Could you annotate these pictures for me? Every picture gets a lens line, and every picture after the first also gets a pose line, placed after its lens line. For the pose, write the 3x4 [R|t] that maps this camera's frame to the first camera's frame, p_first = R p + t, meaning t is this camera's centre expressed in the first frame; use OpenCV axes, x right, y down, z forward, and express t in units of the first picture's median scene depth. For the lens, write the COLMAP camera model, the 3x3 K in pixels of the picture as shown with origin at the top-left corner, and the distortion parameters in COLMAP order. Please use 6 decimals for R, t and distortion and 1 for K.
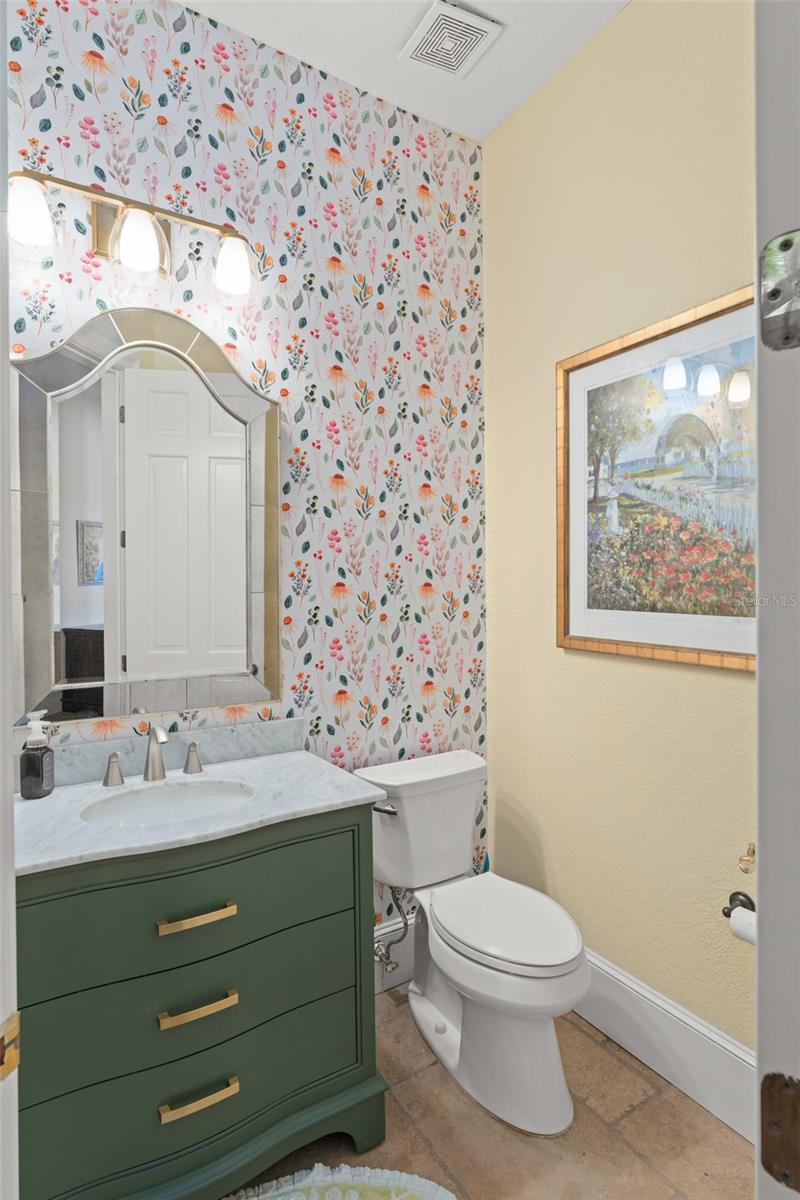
lens RADIAL K [[620.4, 0, 402.2], [0, 620.4, 596.1], [0, 0, 1]] dist [0.002105, -0.001427]
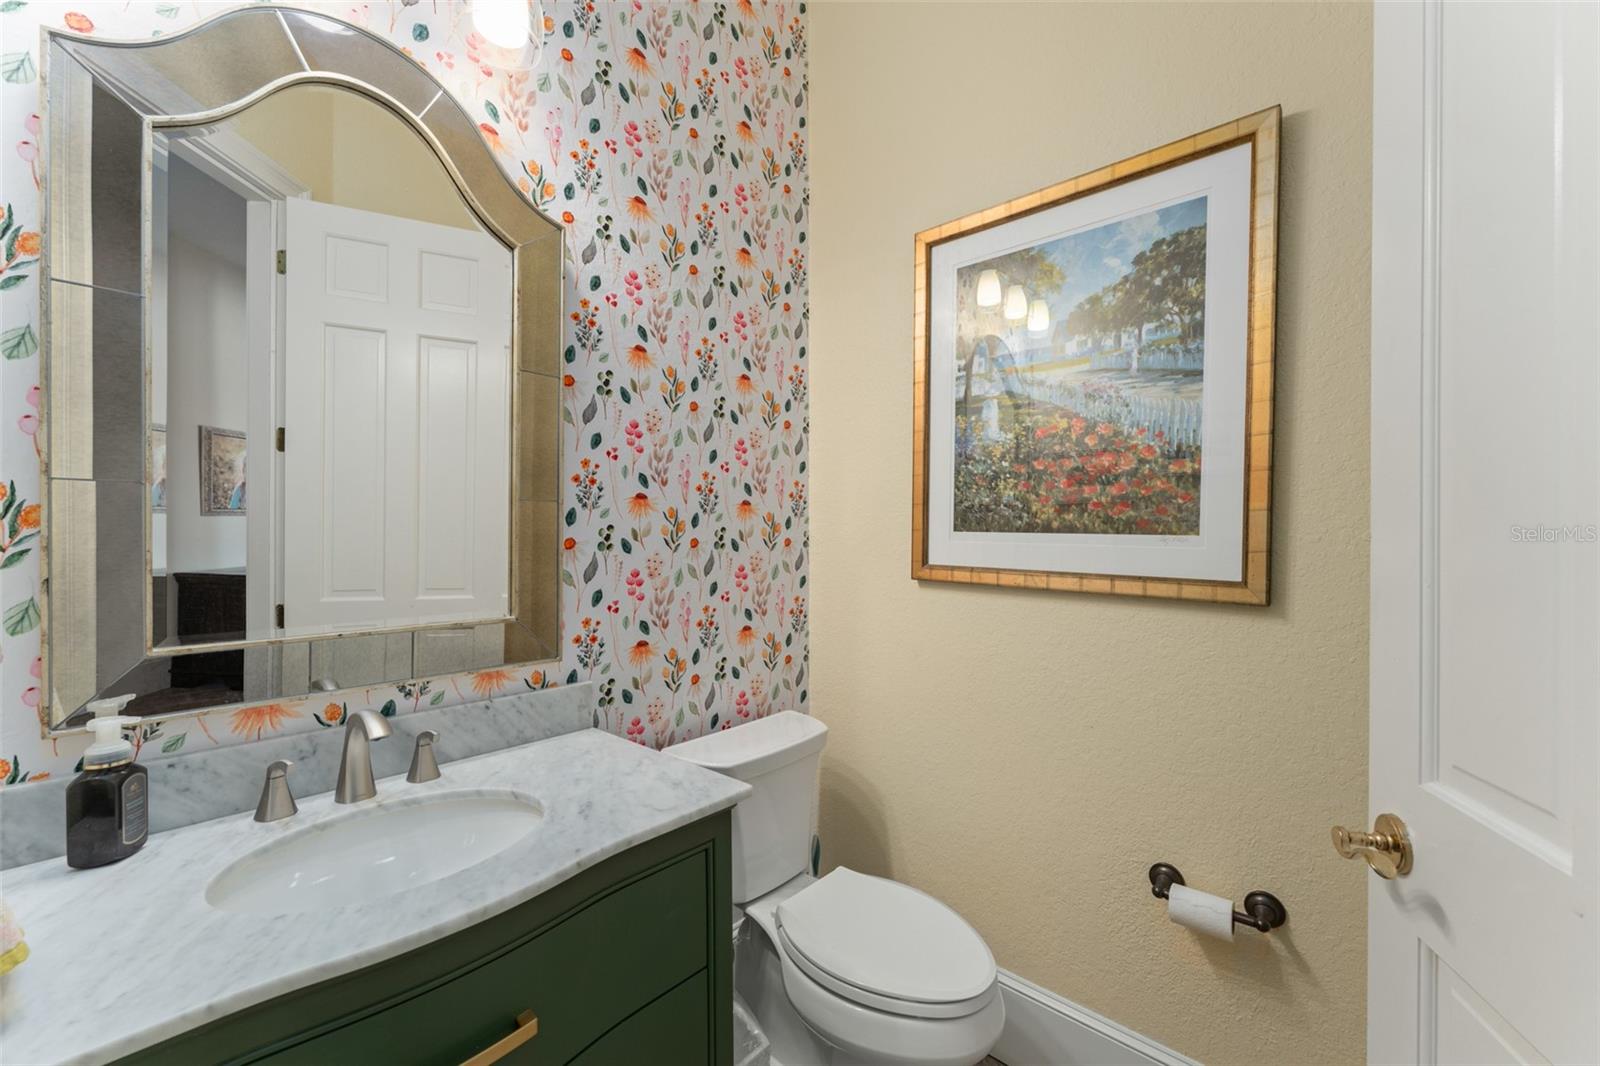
lens RADIAL K [[627.9, 0, 794.5], [0, 627.9, 539.3], [0, 0, 1]] dist [-0.000899, 0.000468]
pose [[0.961442, 0.008602, 0.274874, -0.135612], [-0.006461, 0.999941, -0.008694, 0.039065], [-0.274932, 0.006583, 0.961441, 0.250978]]
